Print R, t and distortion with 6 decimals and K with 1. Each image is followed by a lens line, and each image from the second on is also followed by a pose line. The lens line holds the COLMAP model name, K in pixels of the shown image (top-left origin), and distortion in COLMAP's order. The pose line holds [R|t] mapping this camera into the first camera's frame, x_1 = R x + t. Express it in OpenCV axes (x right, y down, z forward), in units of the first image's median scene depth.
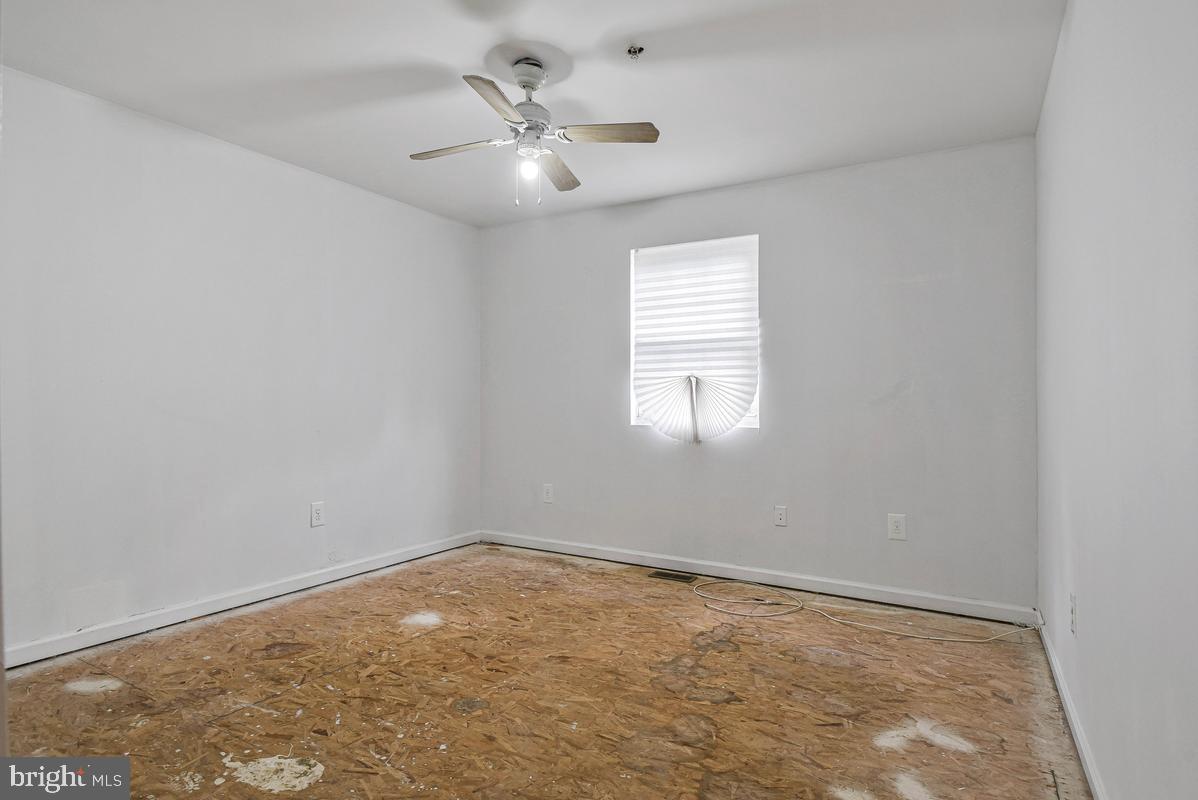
lens RADIAL K [[625.4, 0, 595.6], [0, 625.4, 408.5], [0, 0, 1]] dist [0.002399, -0.000123]
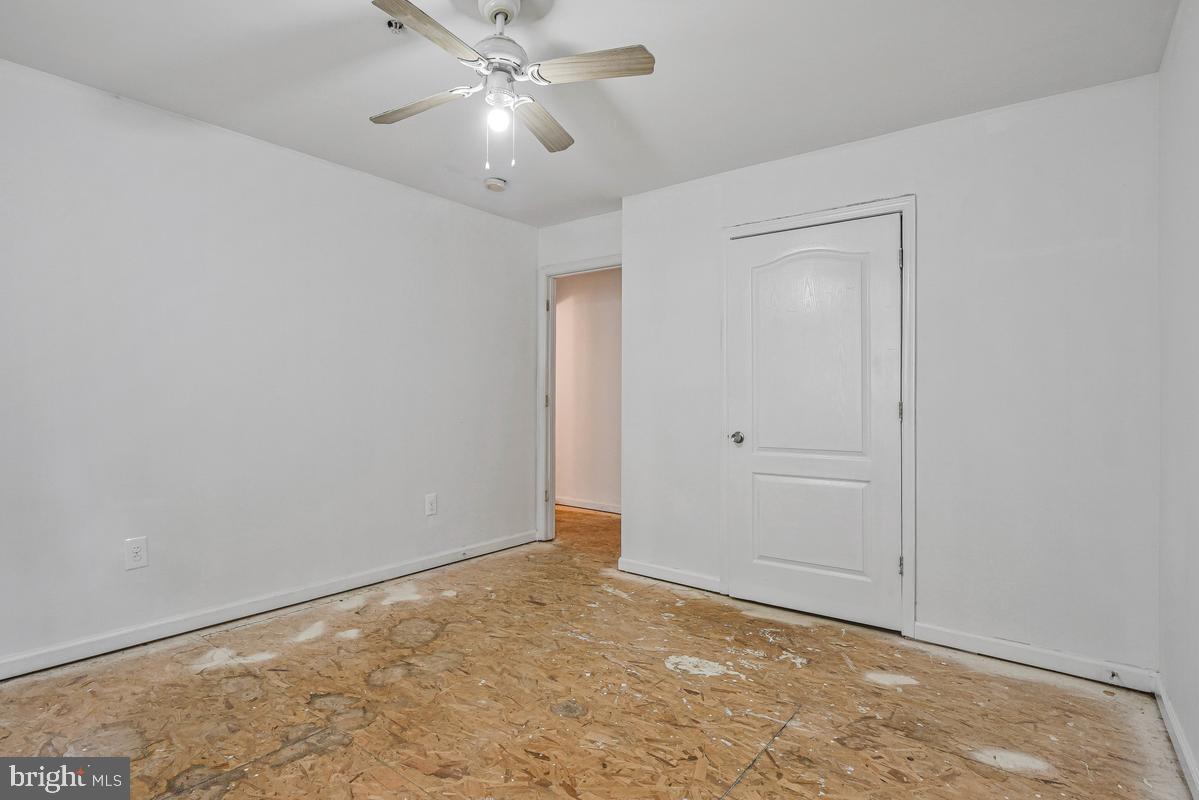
lens RADIAL K [[605.1, 0, 599.4], [0, 605.1, 392.7], [0, 0, 1]] dist [-0.004040, -0.002764]
pose [[-0.991488, -0.017416, 0.129028, -0.381678], [-0.017945, 0.999835, -0.002935, -0.043307], [-0.128955, -0.005225, -0.991637, 2.049234]]
